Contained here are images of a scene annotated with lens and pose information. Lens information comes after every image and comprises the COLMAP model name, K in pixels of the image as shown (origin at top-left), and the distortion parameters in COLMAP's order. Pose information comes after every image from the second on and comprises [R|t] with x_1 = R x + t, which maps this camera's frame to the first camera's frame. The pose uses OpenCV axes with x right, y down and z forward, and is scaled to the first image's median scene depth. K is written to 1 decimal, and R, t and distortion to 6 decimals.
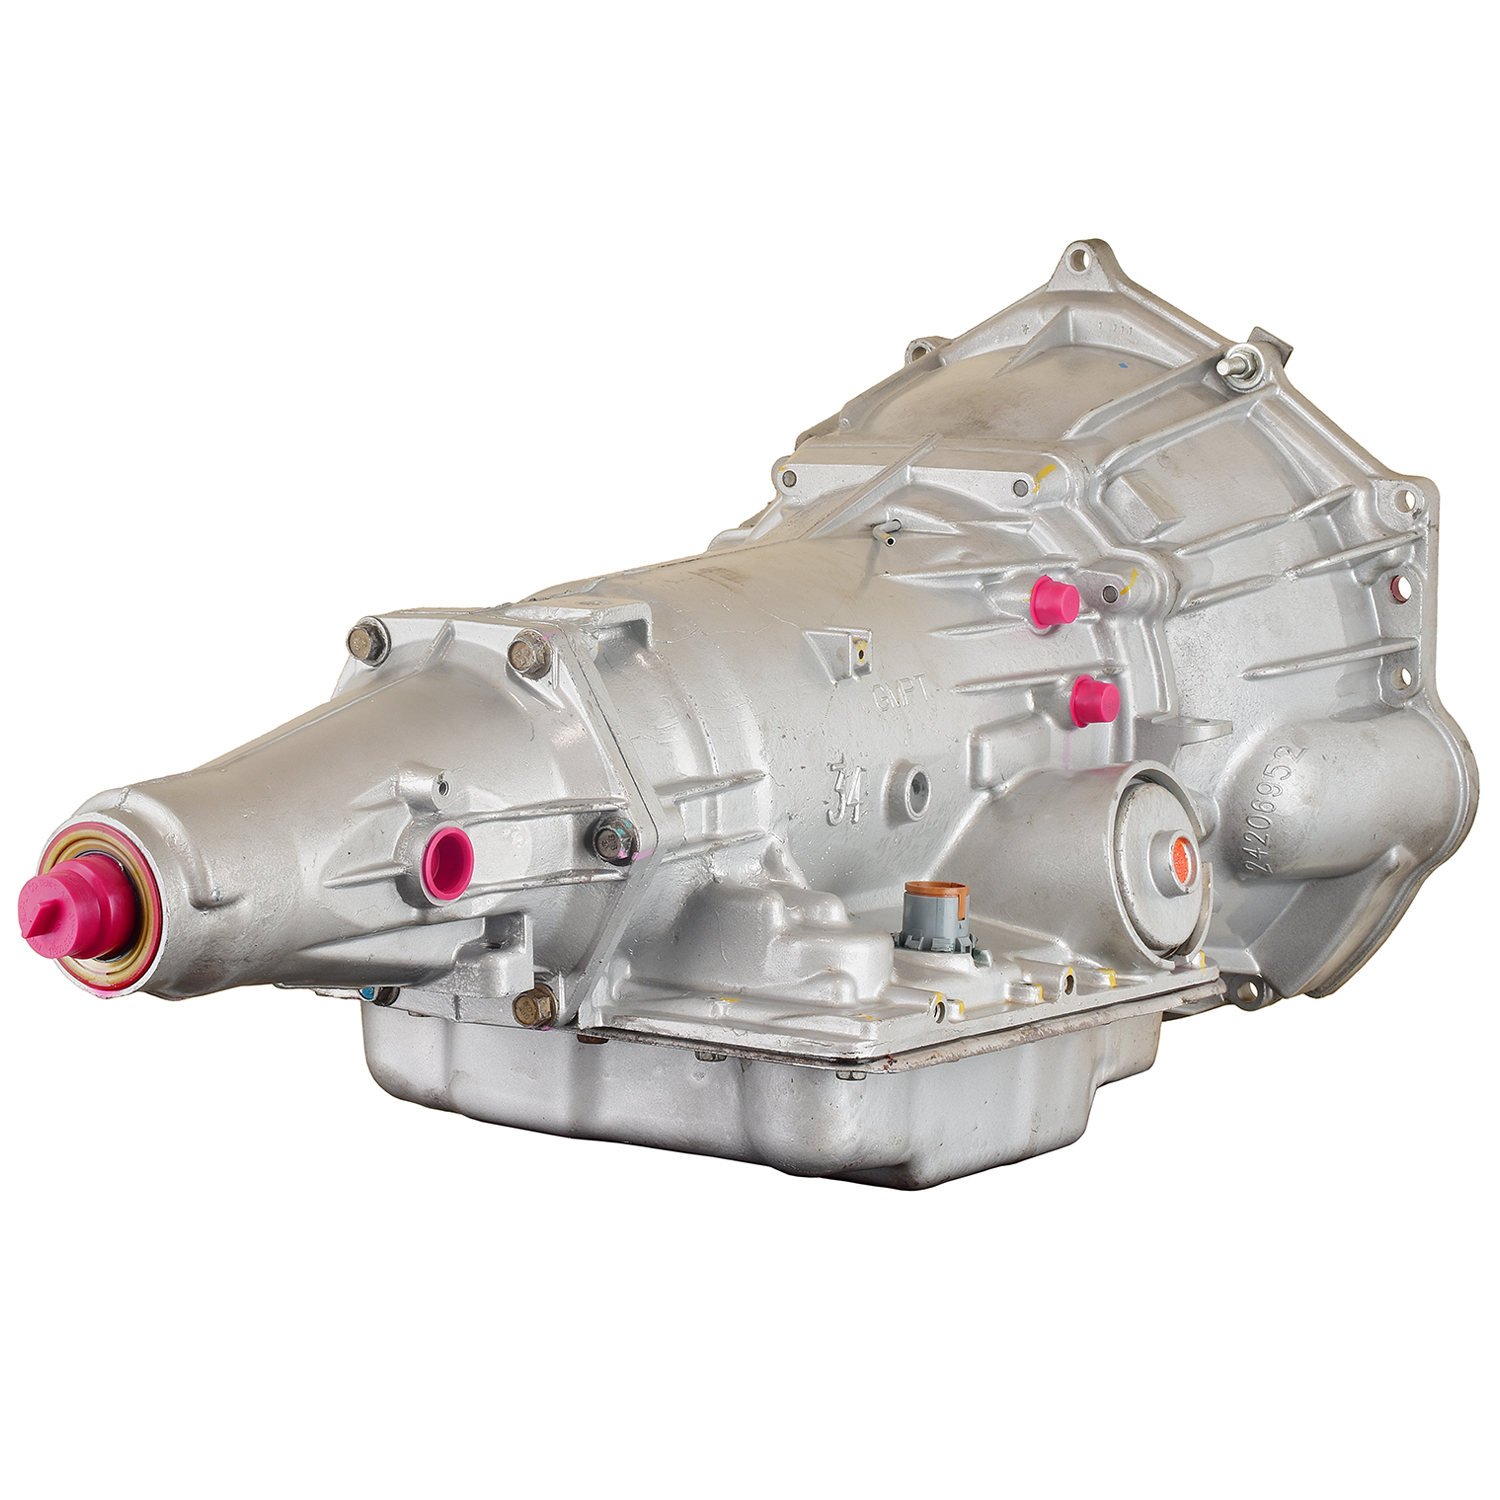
lens RADIAL K [[3306.3, 0, 750.0], [0, 3306.3, 750.0], [0, 0, 1]] dist [-0.074248, -0.251964]
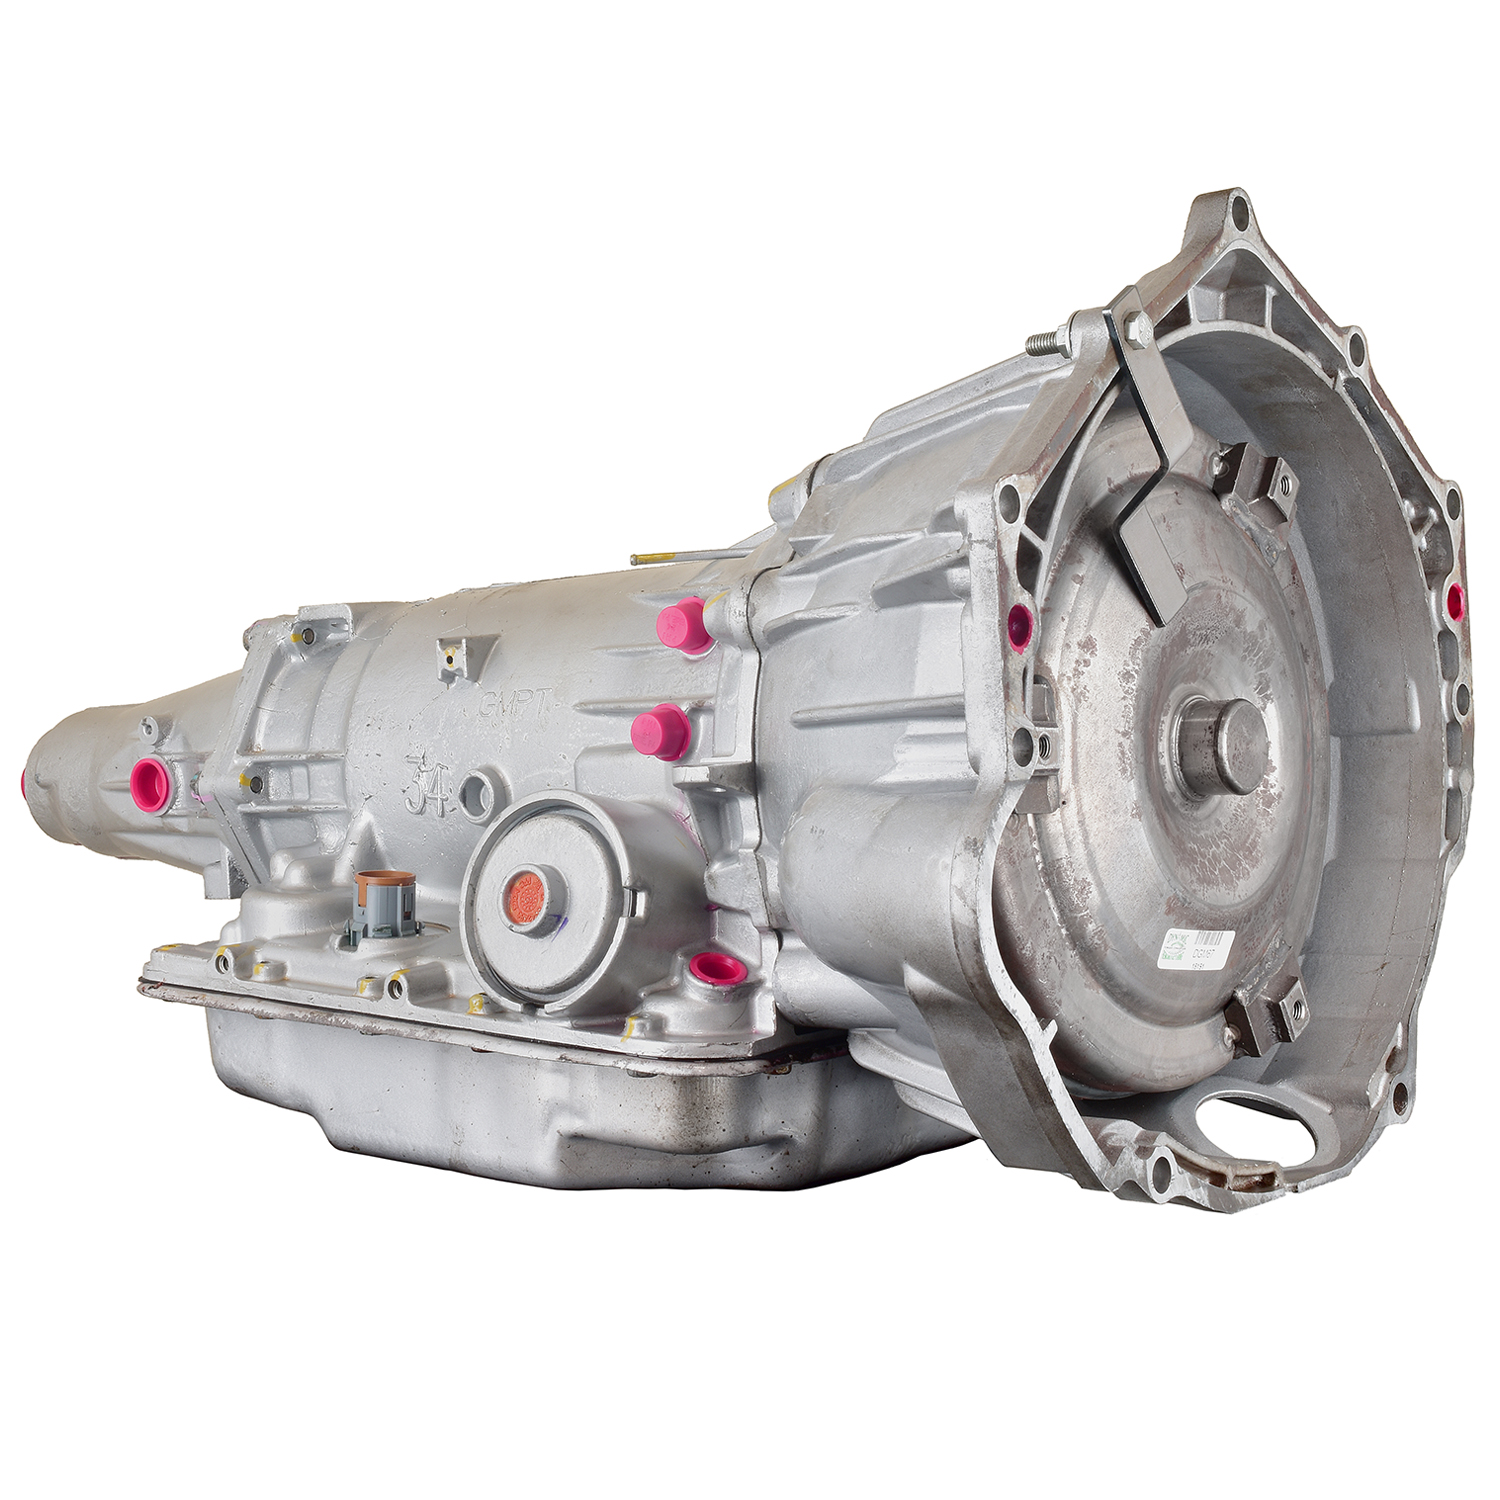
lens RADIAL K [[3306.3, 0, 750.0], [0, 3306.3, 750.0], [0, 0, 1]] dist [-0.074248, -0.251964]
pose [[-0.057020, 0.043606, -0.997420, 1.055220], [-0.094646, 0.994310, 0.048881, -0.059296], [0.993877, 0.097189, -0.052568, 1.111946]]
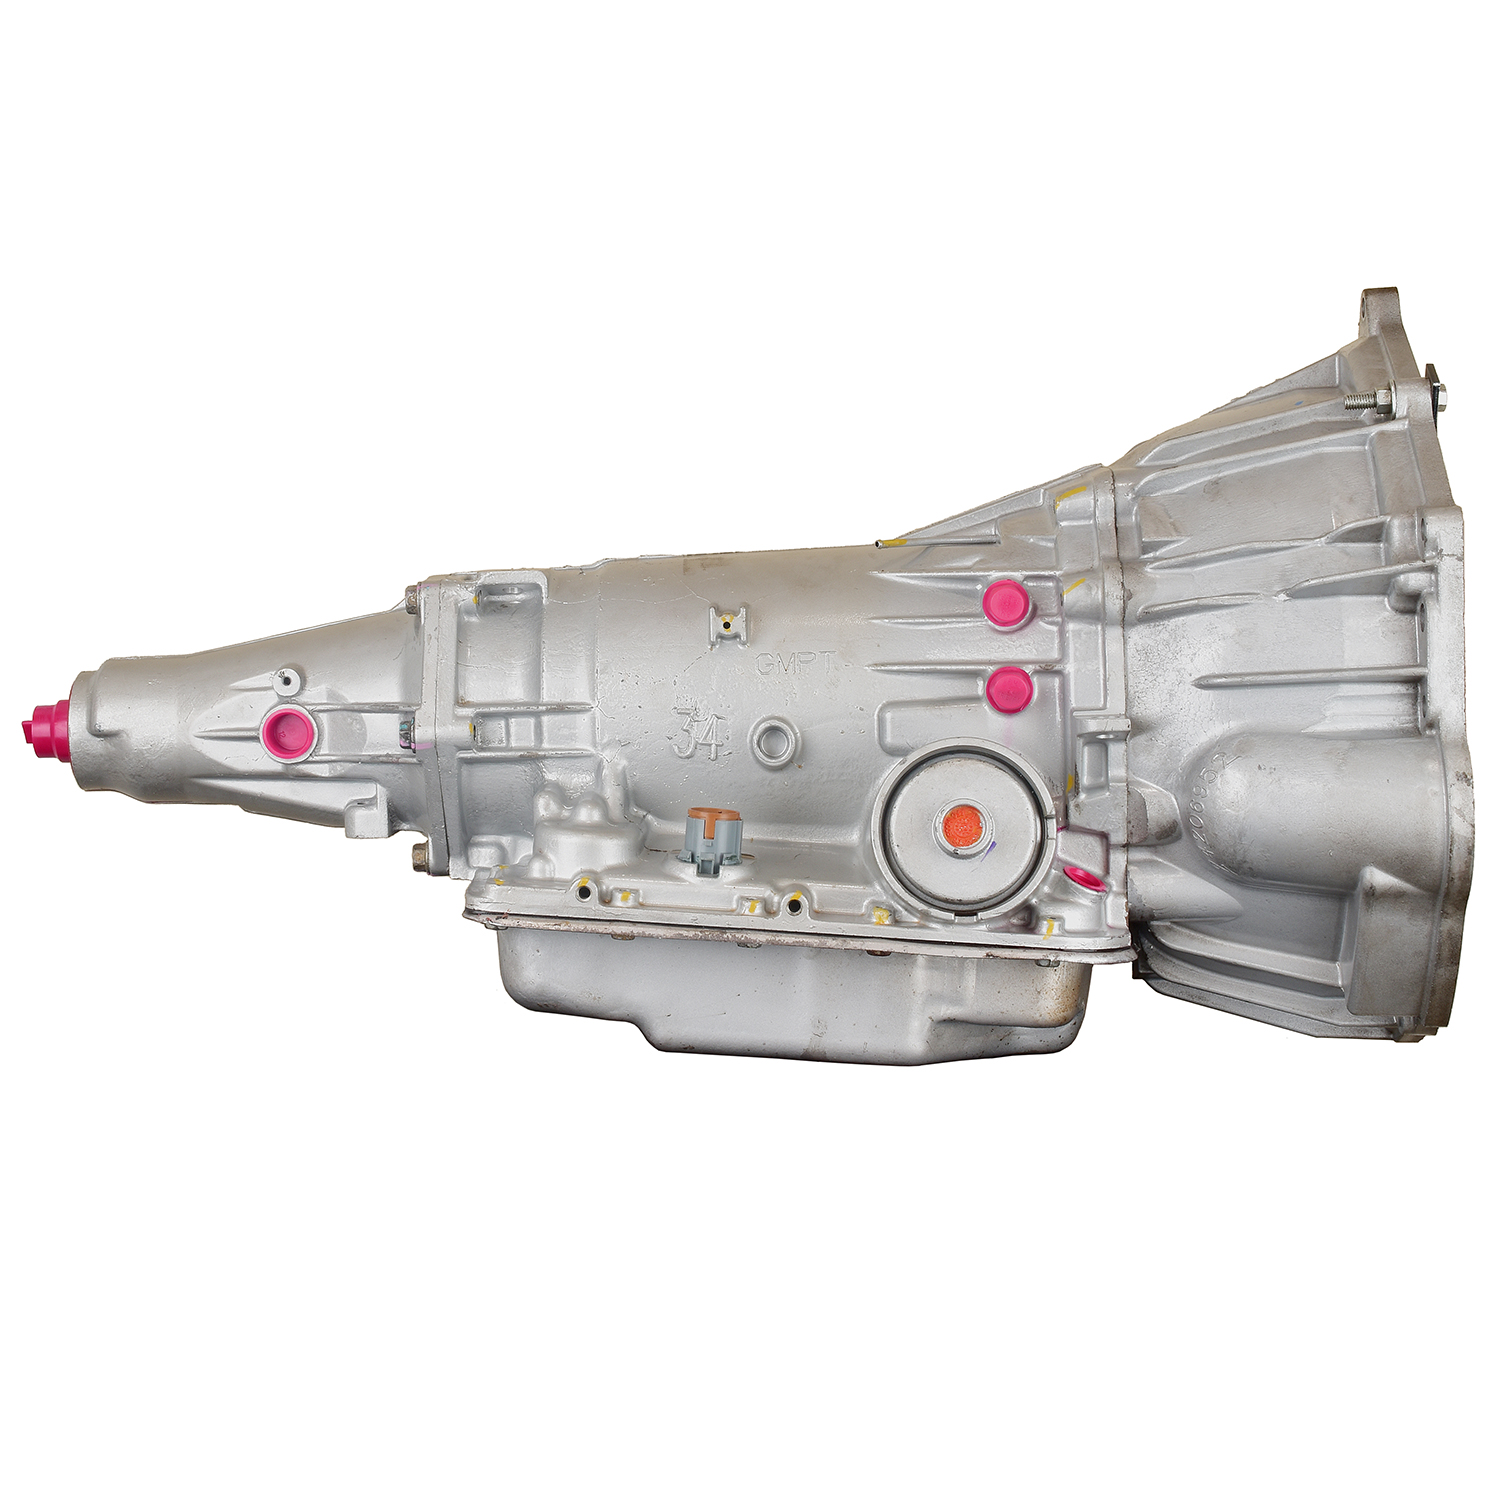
lens RADIAL K [[3306.3, 0, 750.0], [0, 3306.3, 750.0], [0, 0, 1]] dist [-0.074248, -0.251964]
pose [[0.530117, 0.068477, -0.845155, 1.054576], [-0.107338, 0.994135, 0.013221, 0.000244], [0.841103, 0.083709, 0.534358, 0.330733]]
